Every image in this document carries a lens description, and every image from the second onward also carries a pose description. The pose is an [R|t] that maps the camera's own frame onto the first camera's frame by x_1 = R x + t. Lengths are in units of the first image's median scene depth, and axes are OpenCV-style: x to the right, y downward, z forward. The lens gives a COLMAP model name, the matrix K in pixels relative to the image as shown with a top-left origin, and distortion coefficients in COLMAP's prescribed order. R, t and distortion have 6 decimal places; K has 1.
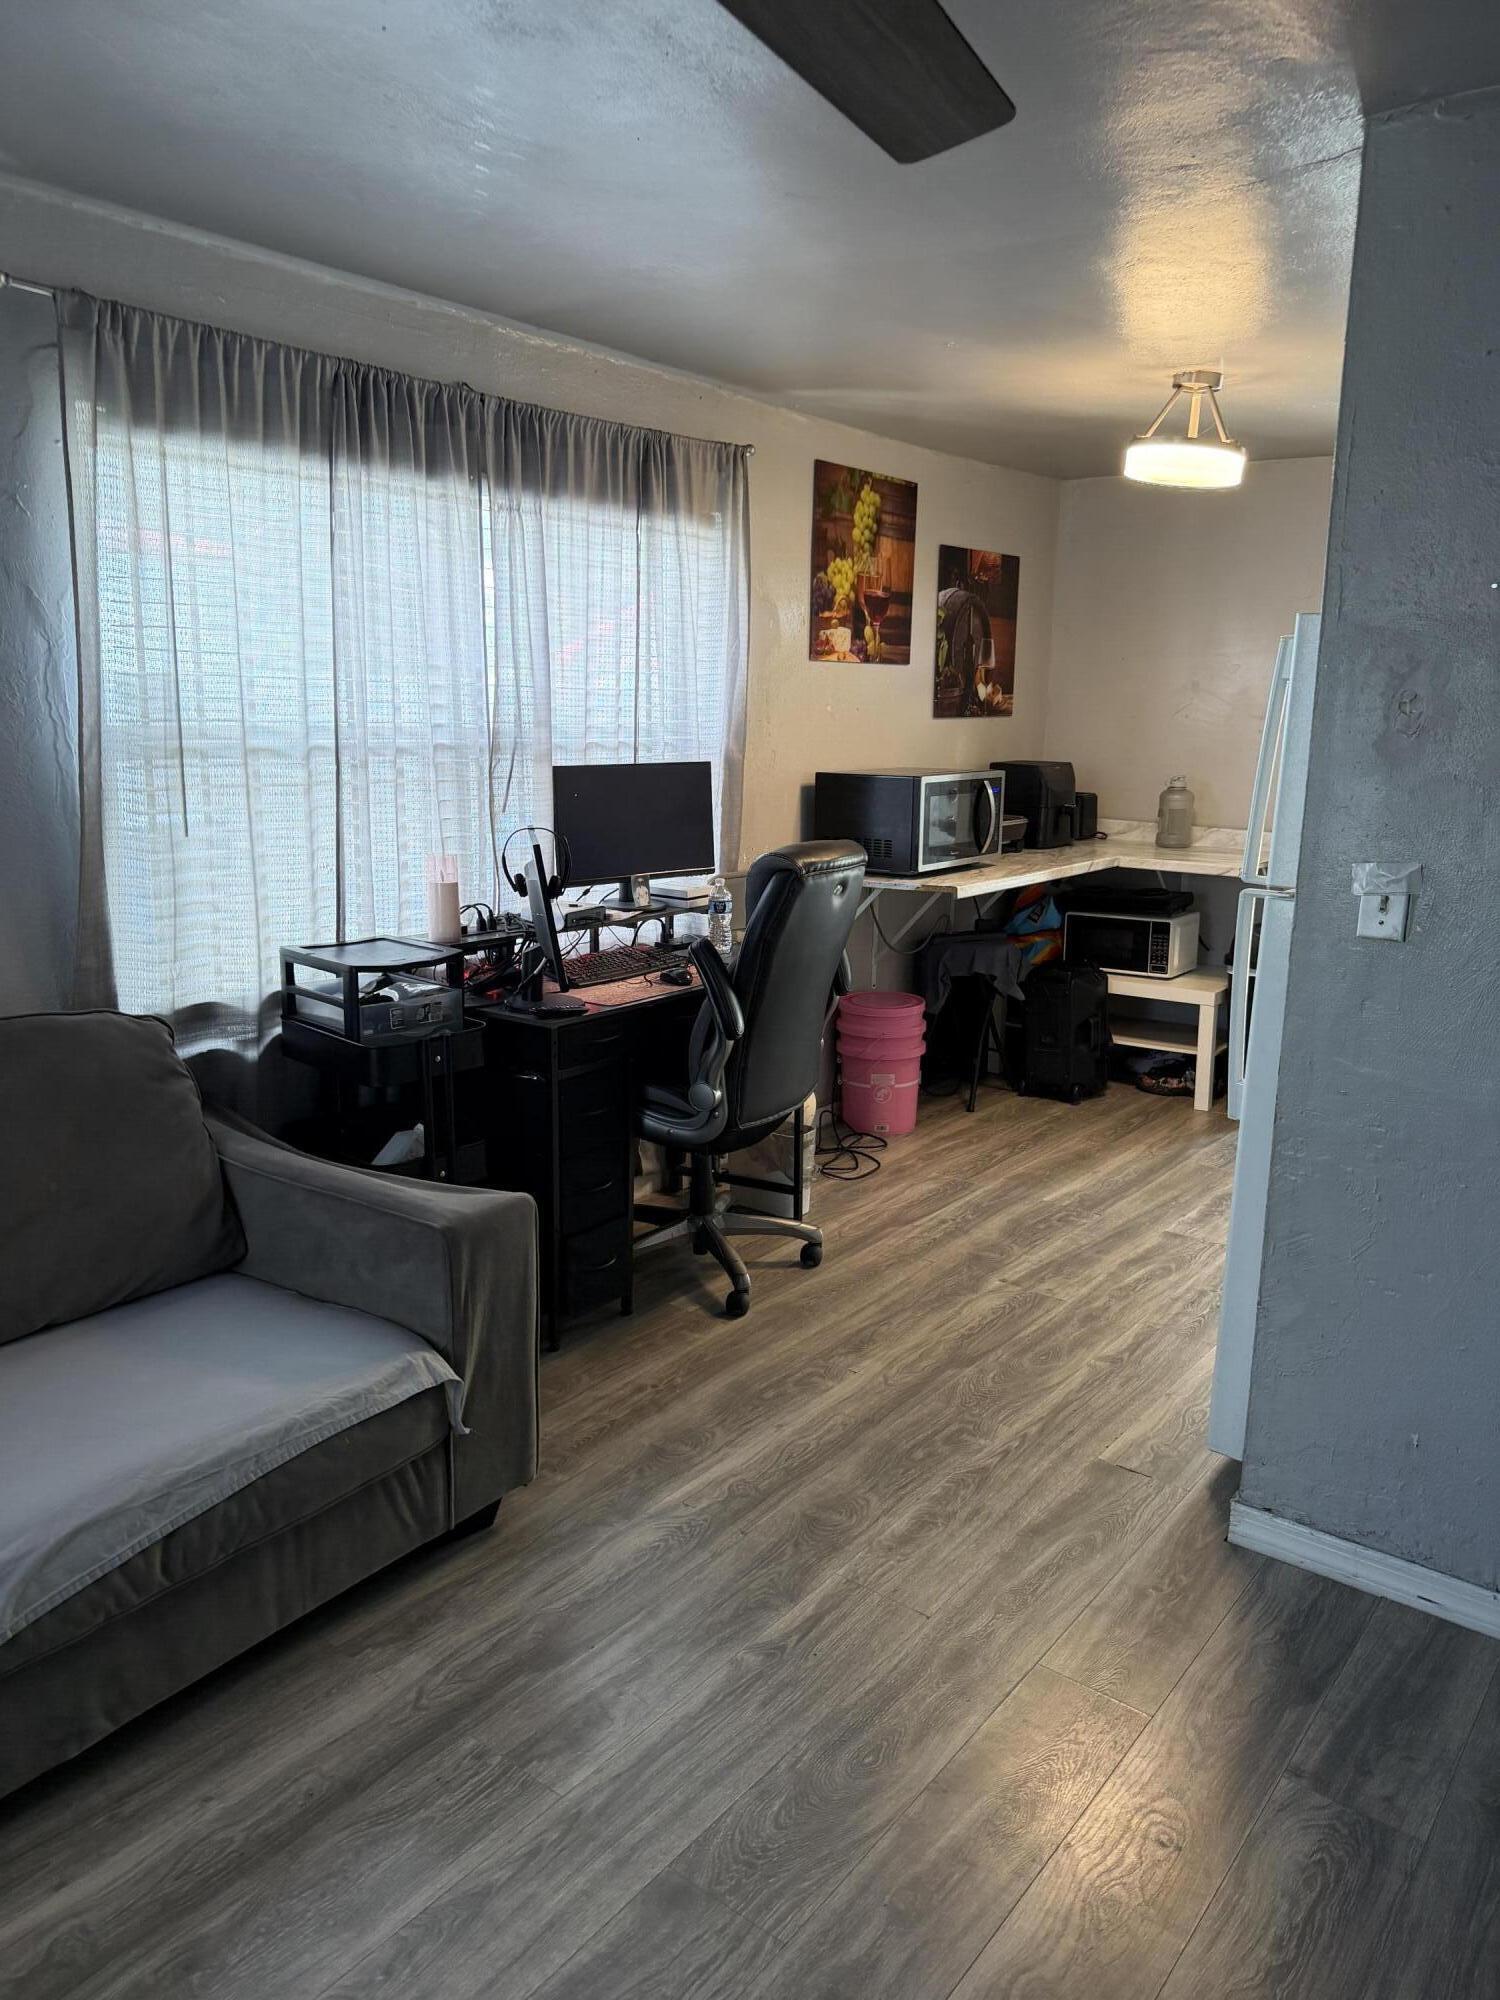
lens RADIAL K [[1413.3, 0, 747.0], [0, 1413.3, 1000.7], [0, 0, 1]] dist [0.003182, 0.000308]
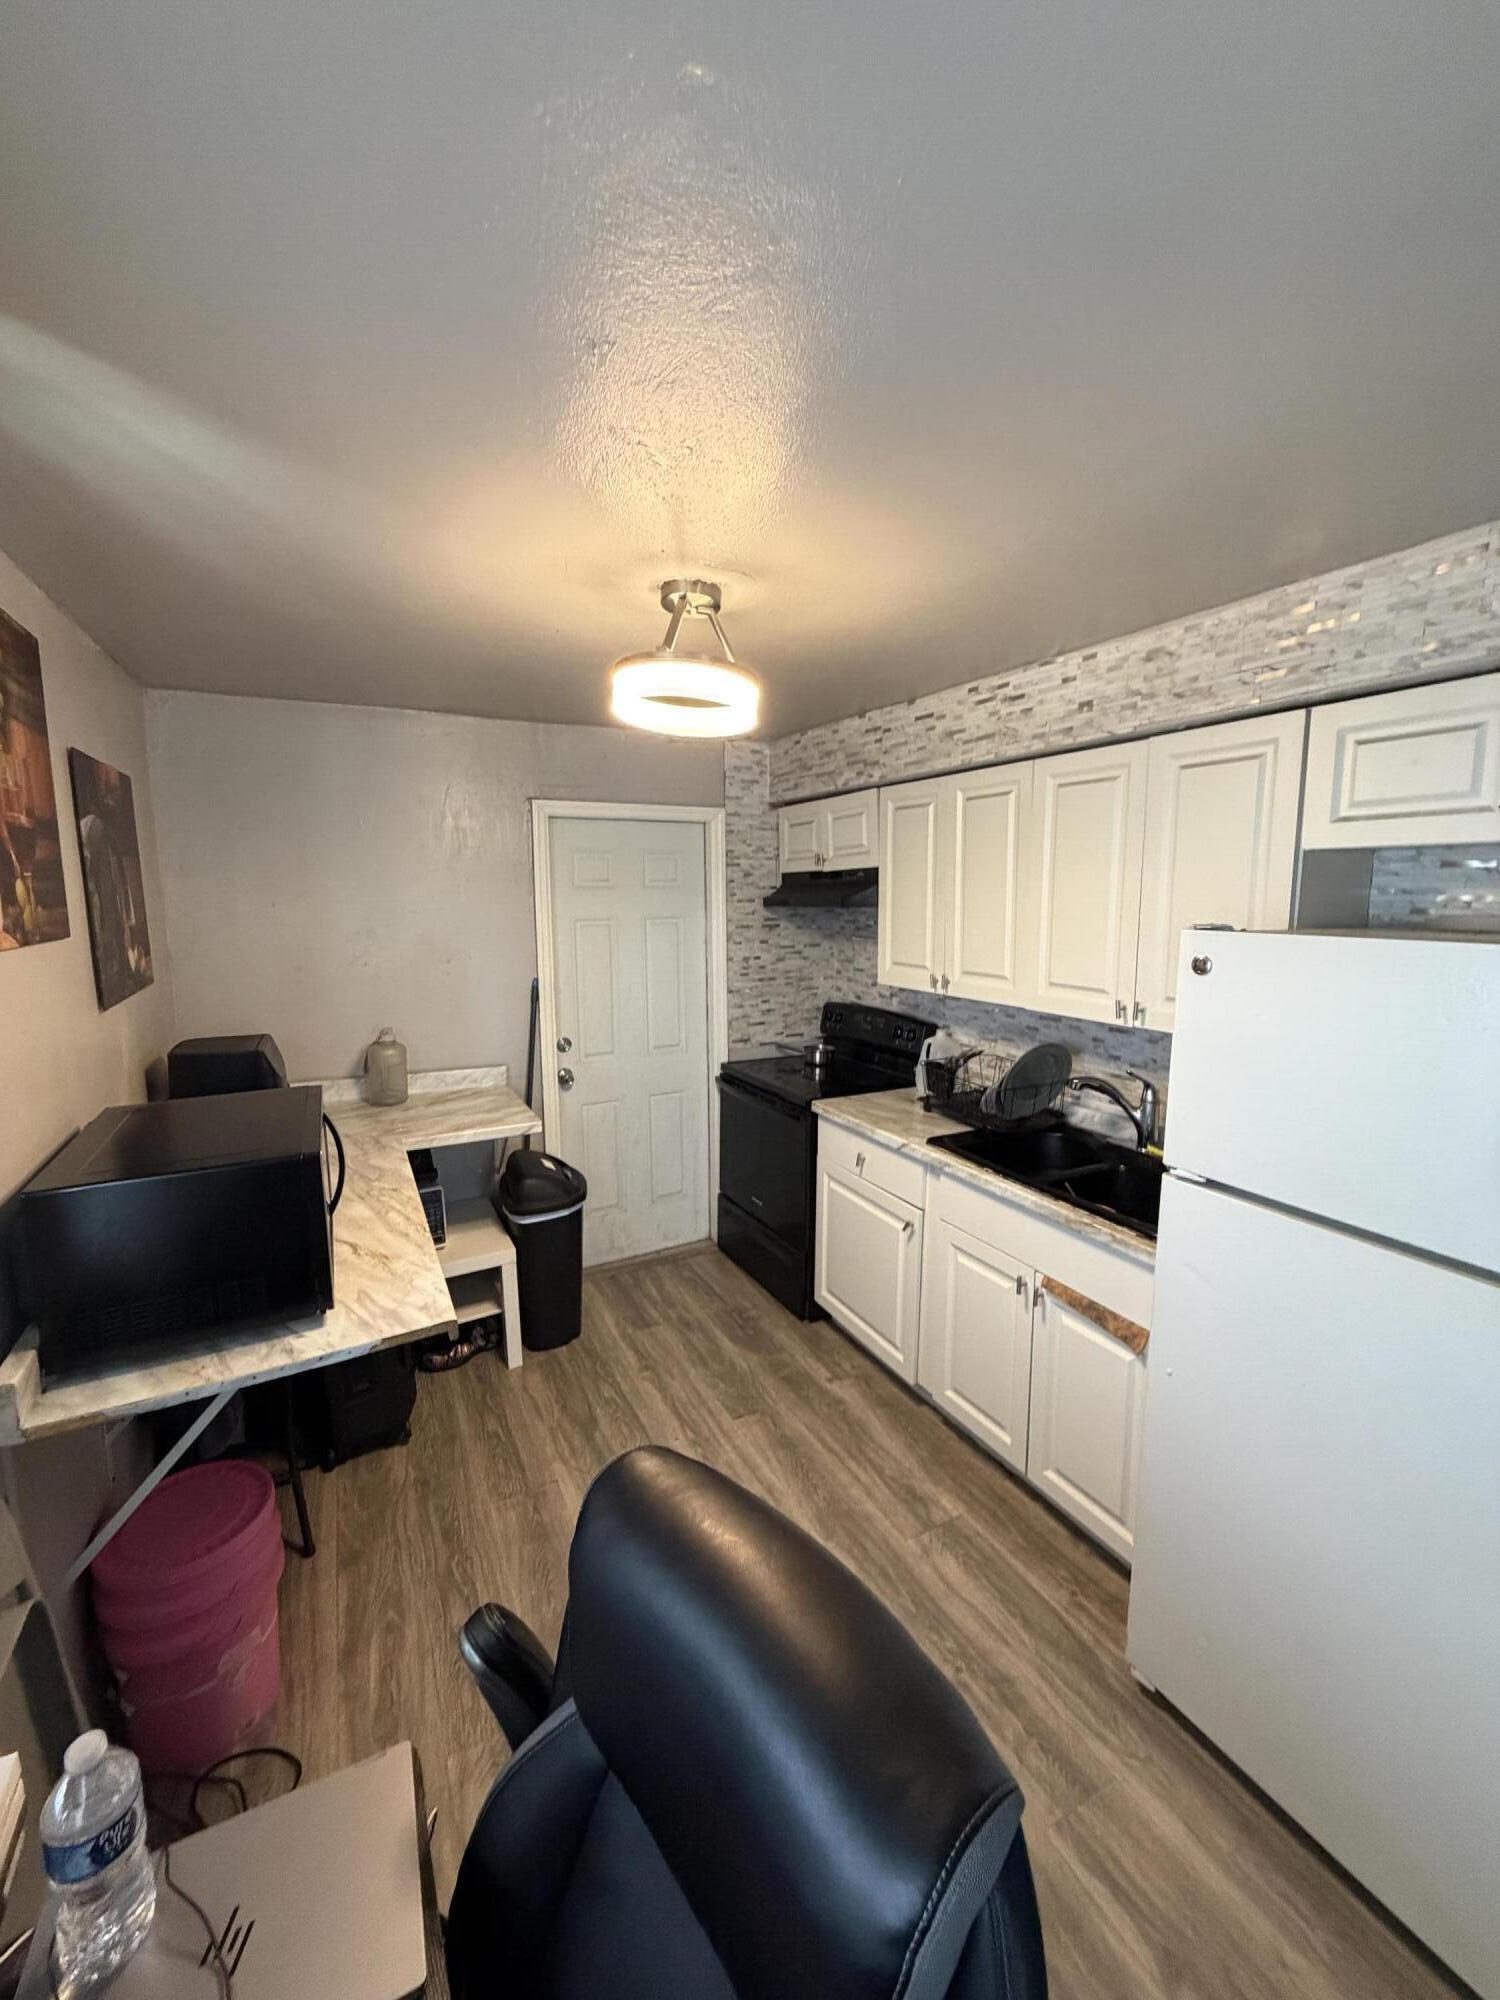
lens RADIAL K [[795.0, 0, 749.5], [0, 795.0, 995.8], [0, 0, 1]] dist [-0.000529, -0.000012]
pose [[0.417571, -0.126849, 0.899747, -0.071892], [0.190328, 0.980452, 0.049896, -0.171950], [-0.888487, 0.150412, 0.433551, 0.587436]]
